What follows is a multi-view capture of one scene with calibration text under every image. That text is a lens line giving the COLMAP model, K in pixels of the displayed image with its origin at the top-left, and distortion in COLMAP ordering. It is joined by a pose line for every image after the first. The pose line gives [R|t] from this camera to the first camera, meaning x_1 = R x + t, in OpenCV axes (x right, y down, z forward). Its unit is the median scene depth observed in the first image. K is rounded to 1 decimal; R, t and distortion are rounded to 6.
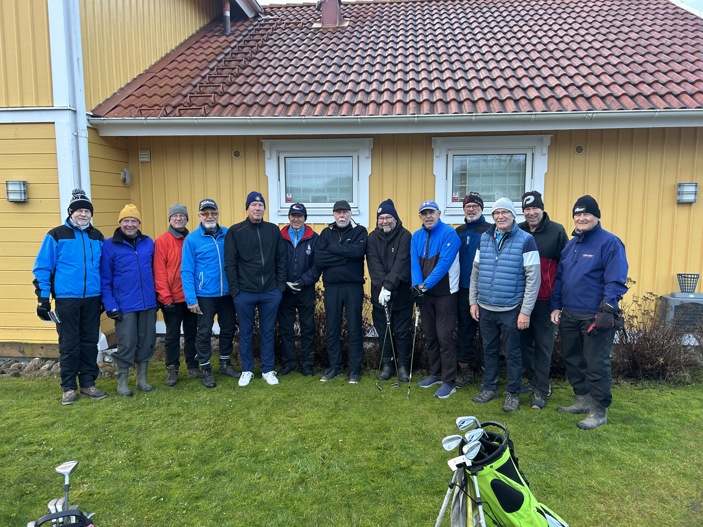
lens RADIAL K [[526.1, 0, 360.1], [0, 526.1, 259.3], [0, 0, 1]] dist [0.029945, -0.021613]
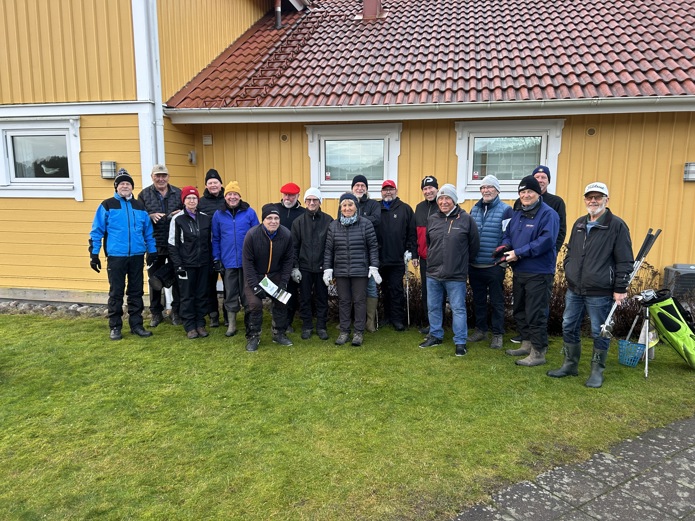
lens RADIAL K [[520.1, 0, 349.6], [0, 520.1, 253.5], [0, 0, 1]] dist [0.029945, -0.021613]
pose [[0.993794, 0.018970, -0.109609, 0.041105], [-0.015330, 0.999306, 0.033959, 0.014013], [0.110177, -0.032068, 0.993394, -0.135530]]
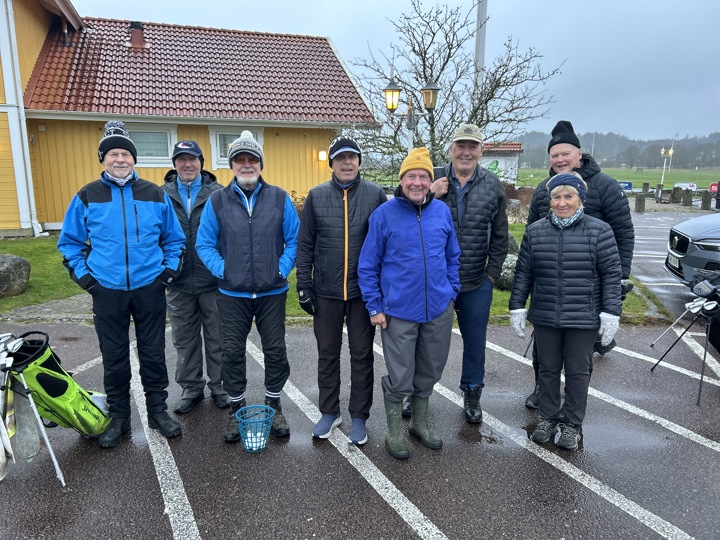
lens RADIAL K [[538.8, 0, 366.8], [0, 538.8, 274.5], [0, 0, 1]] dist [0.029945, -0.021613]
pose [[0.911698, -0.070468, 0.404772, -0.198941], [0.026904, 0.993307, 0.112330, 0.129666], [-0.409978, -0.091521, 0.907492, -1.252947]]
